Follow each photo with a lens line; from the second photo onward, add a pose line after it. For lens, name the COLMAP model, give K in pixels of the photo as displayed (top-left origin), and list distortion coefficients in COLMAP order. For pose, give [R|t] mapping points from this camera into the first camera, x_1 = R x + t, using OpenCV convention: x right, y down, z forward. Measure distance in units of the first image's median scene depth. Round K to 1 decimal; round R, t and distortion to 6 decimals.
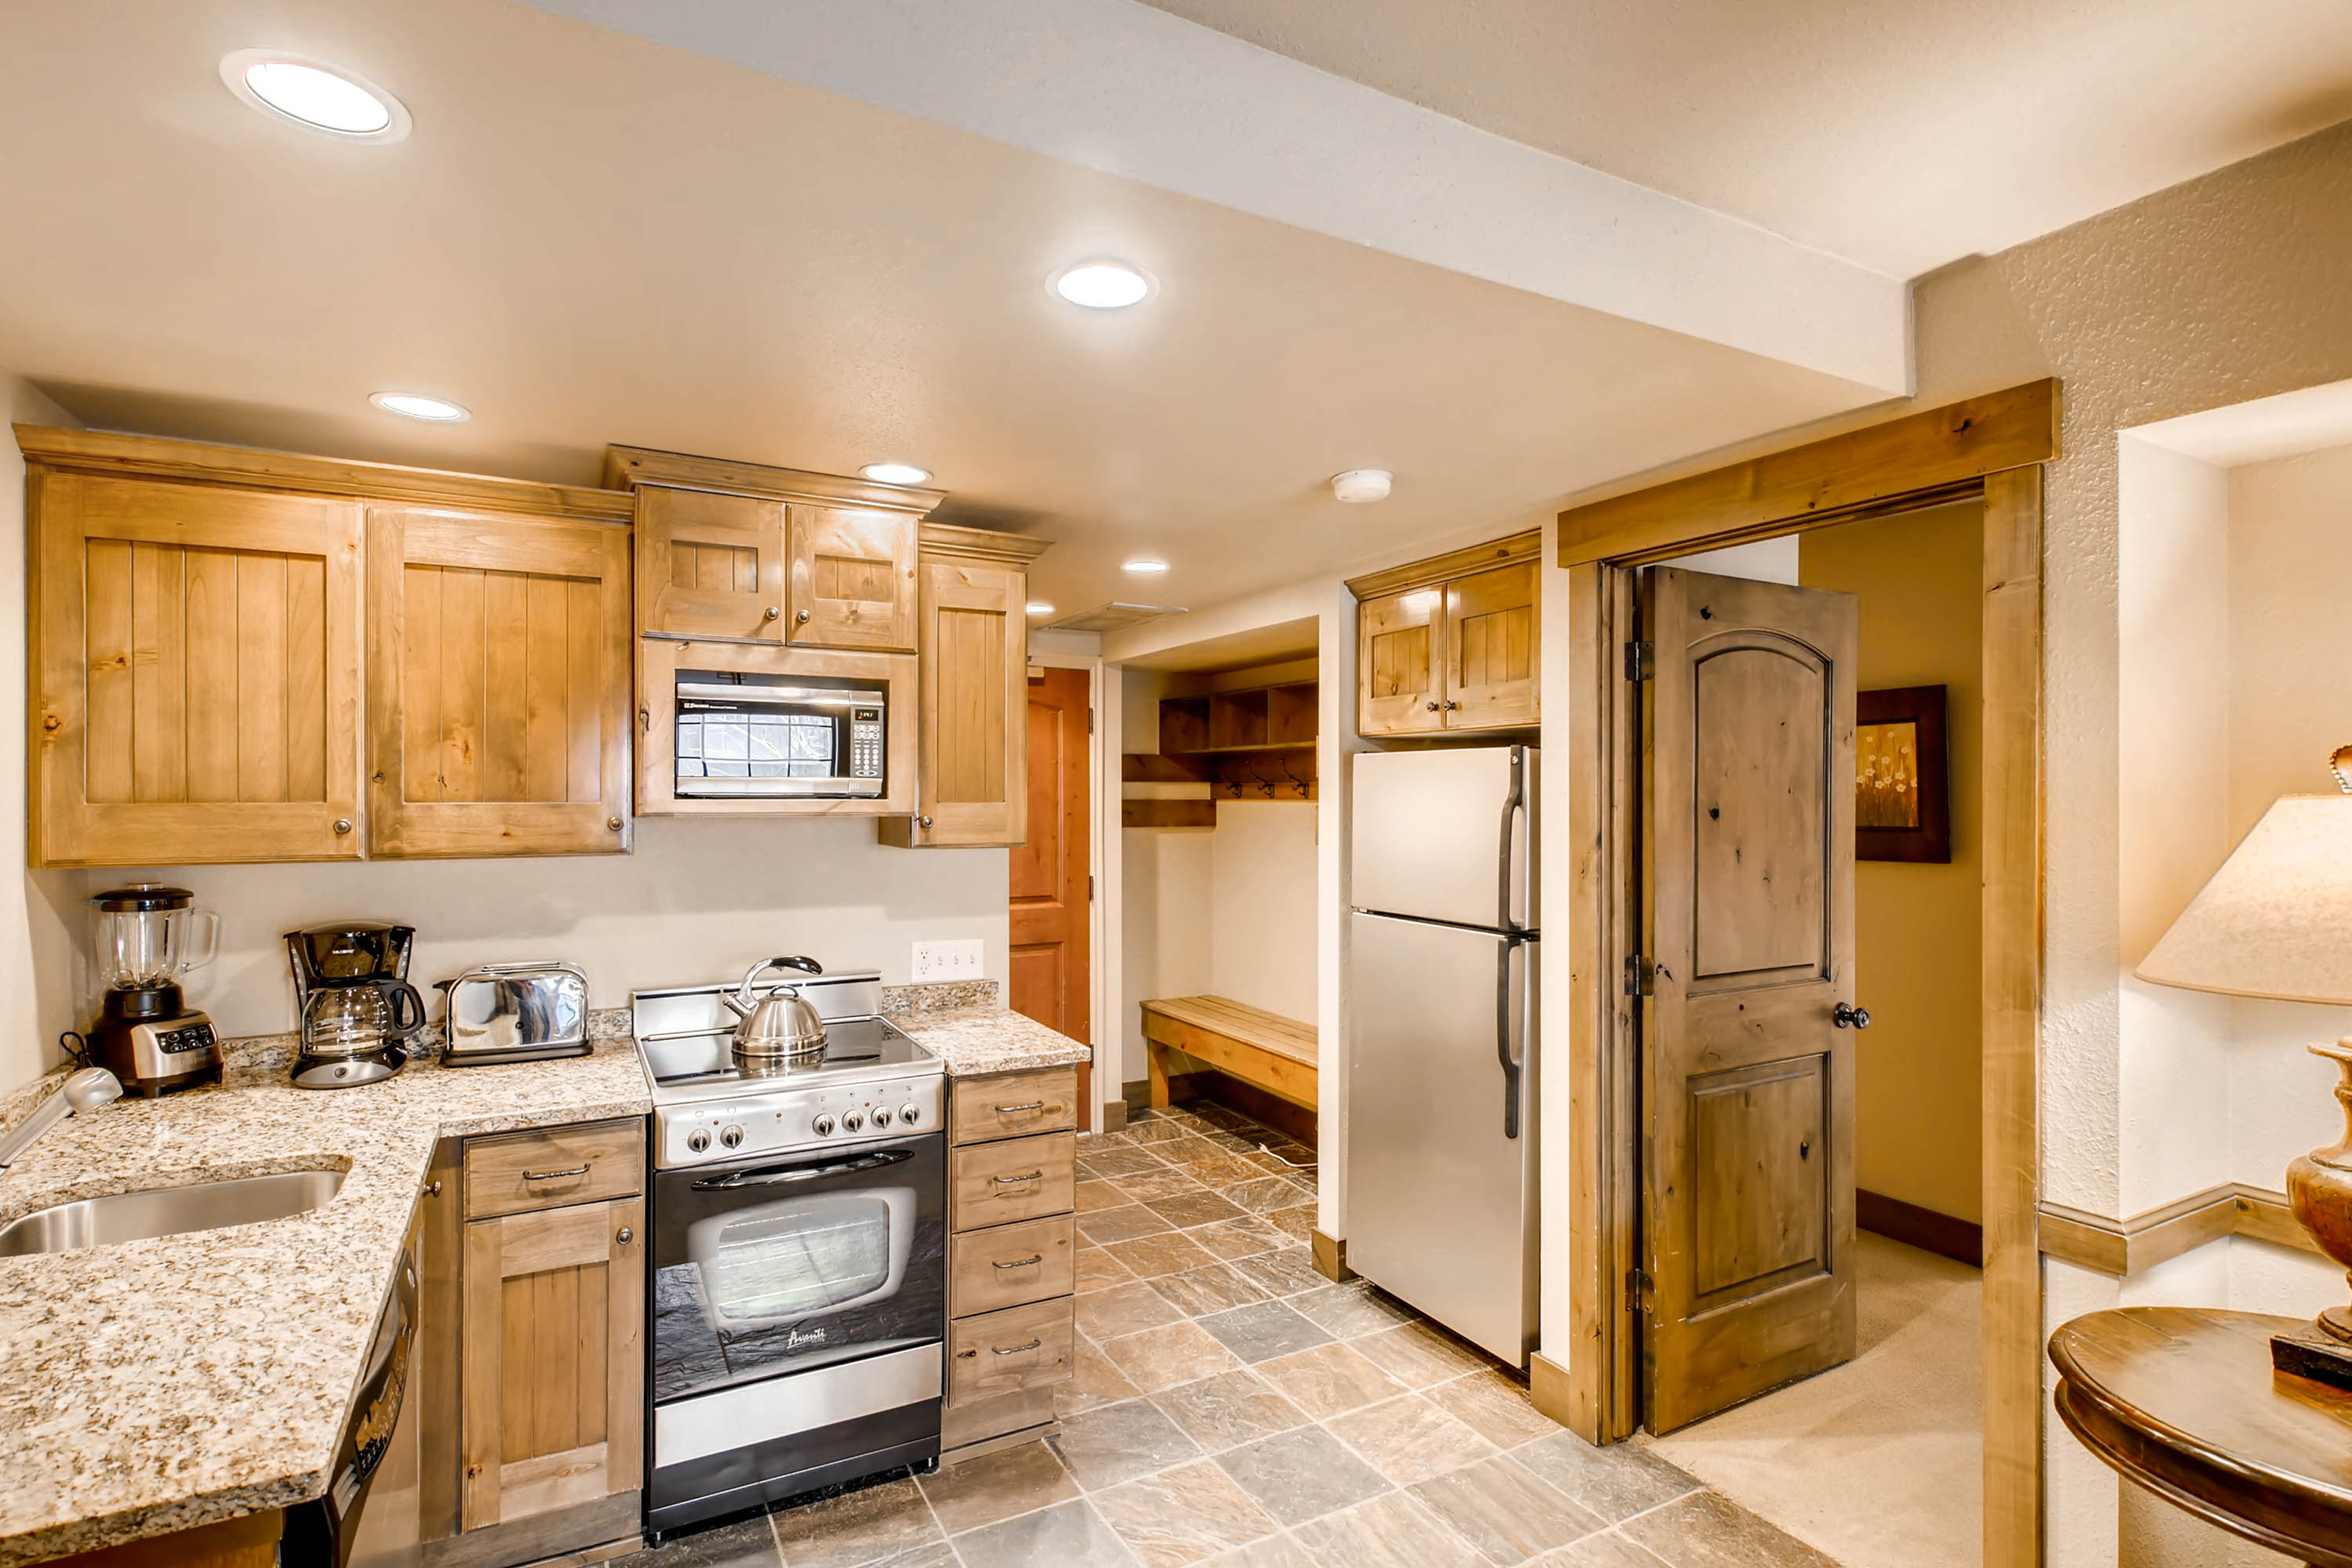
lens RADIAL K [[1160.8, 0, 1162.5], [0, 1160.8, 795.1], [0, 0, 1]] dist [0.008788, -0.000613]
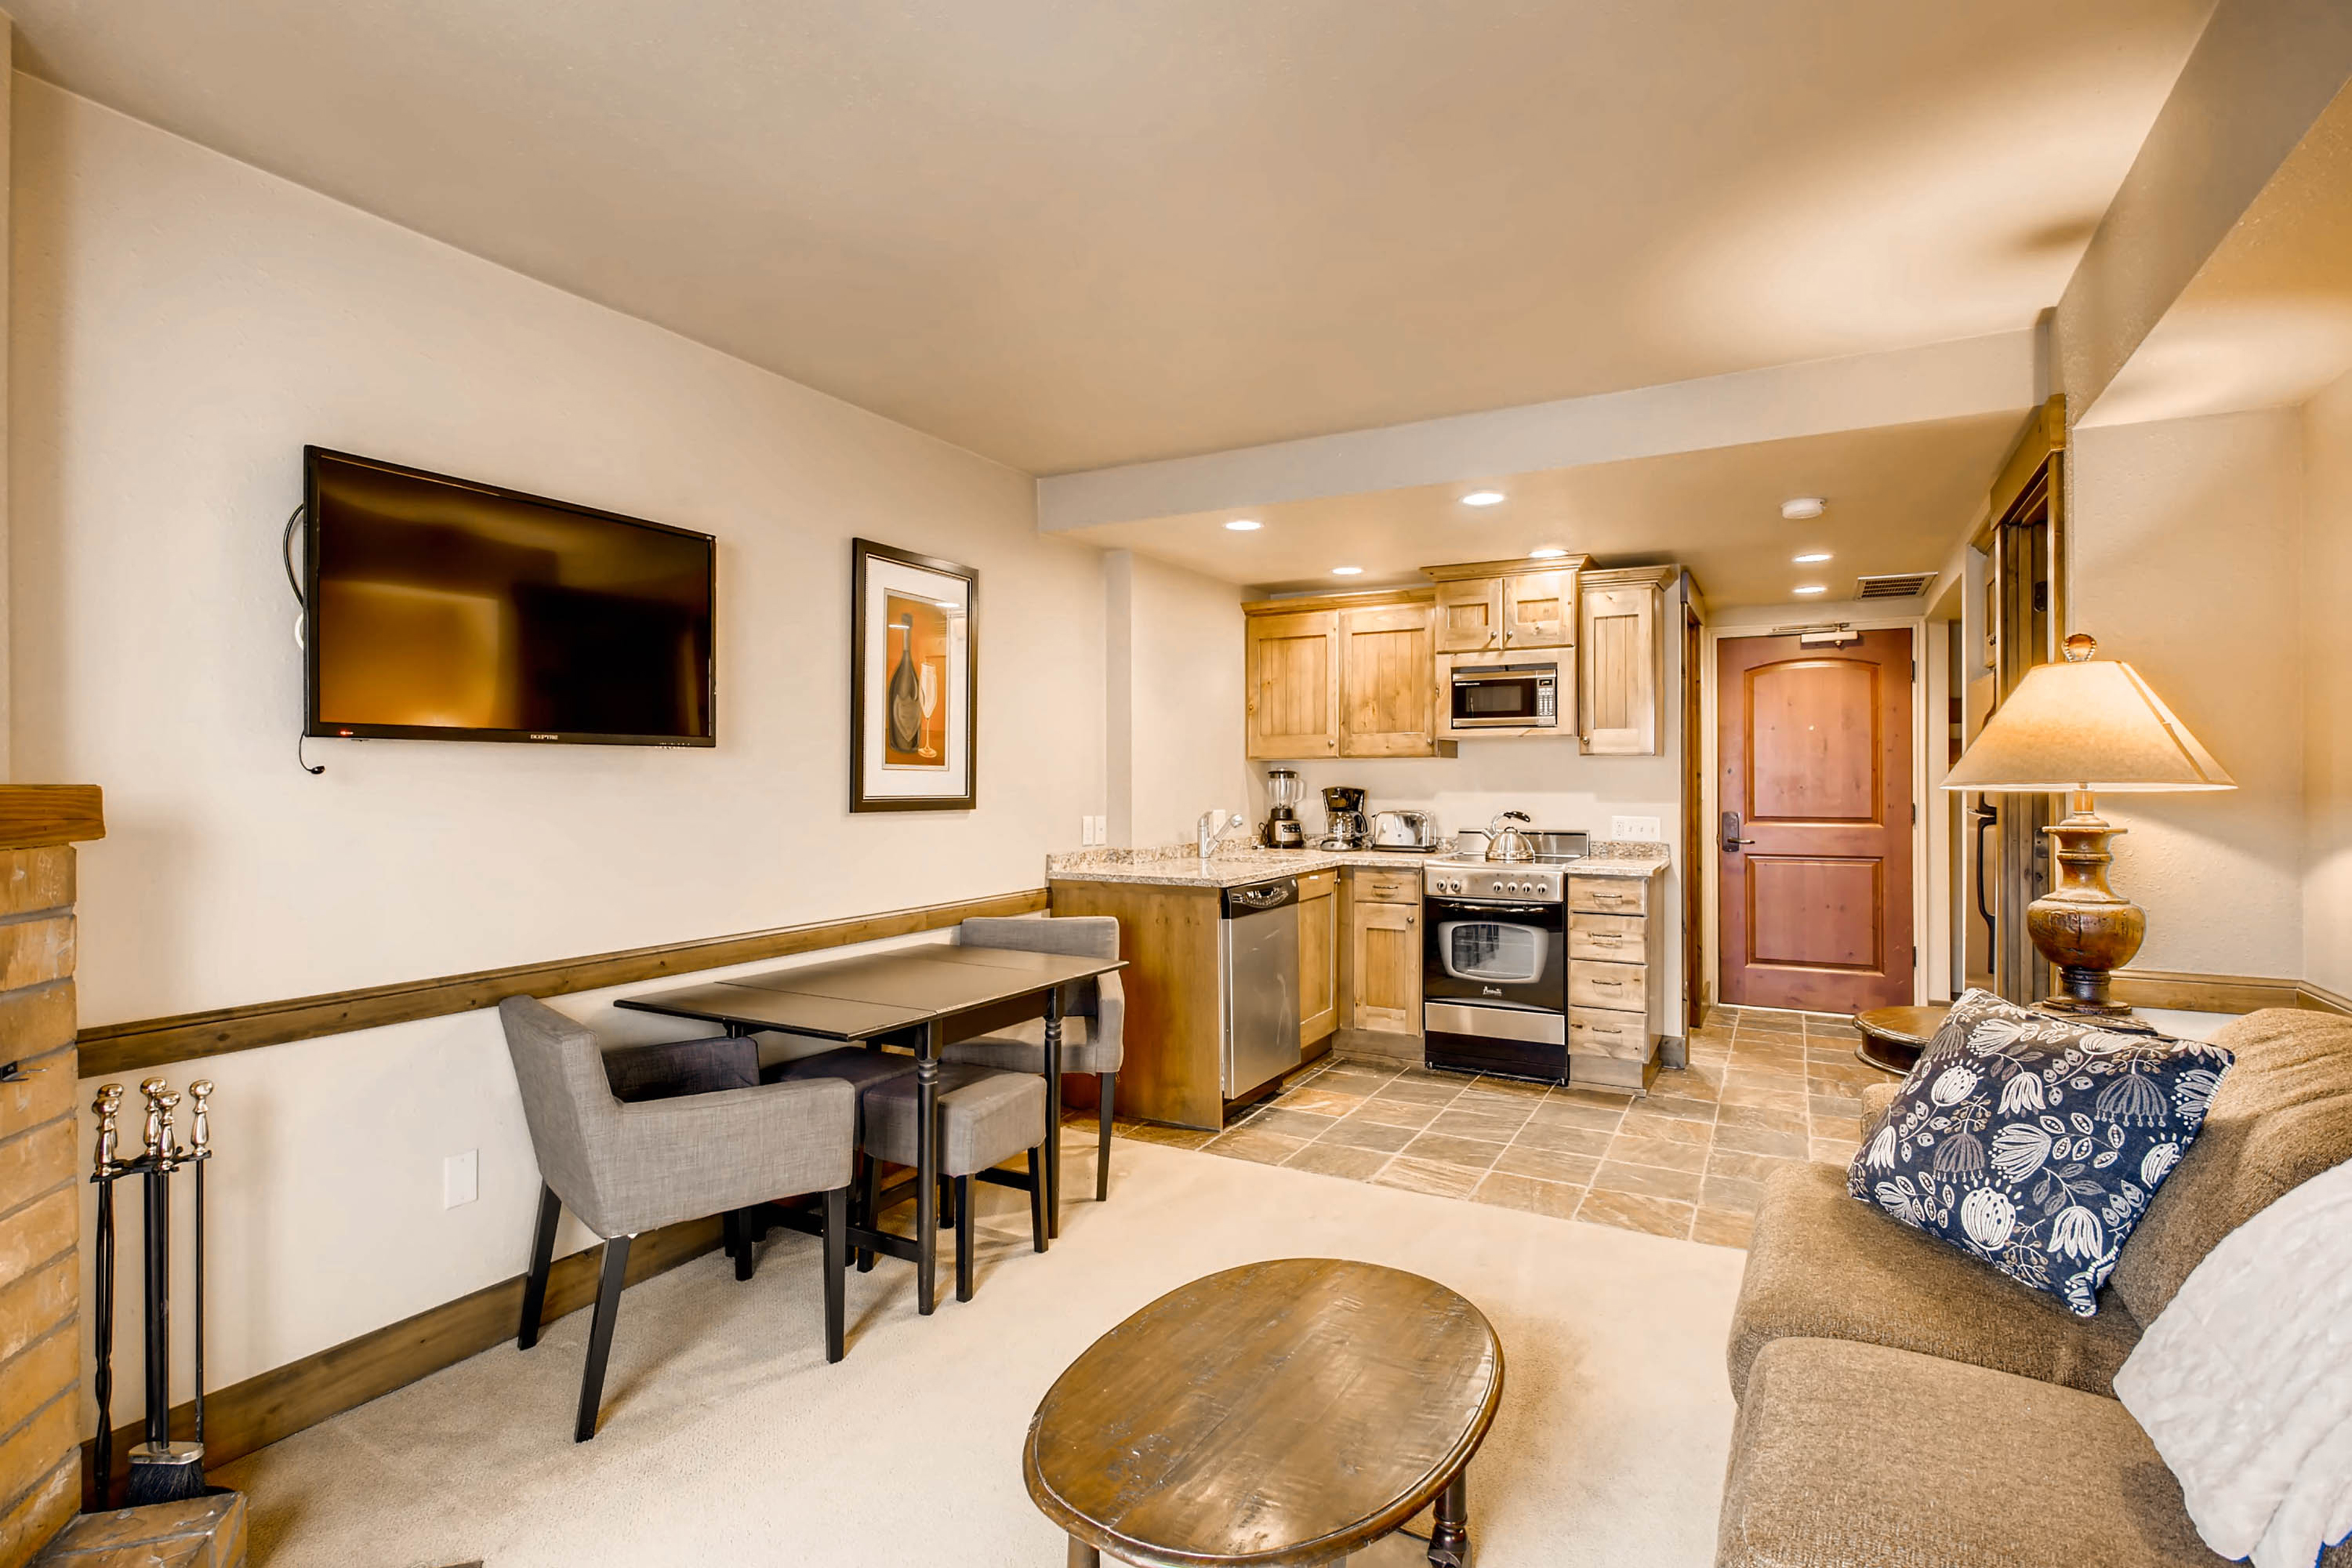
lens RADIAL K [[1149.3, 0, 1176.0], [0, 1149.3, 784.0], [0, 0, 1]] dist [0.020260, -0.000311]
pose [[0.543215, 0.000232, -0.839594, 1.097748], [0.000789, 0.999999, 0.000787, 0.103506], [0.839593, -0.001090, 0.543215, -0.563584]]
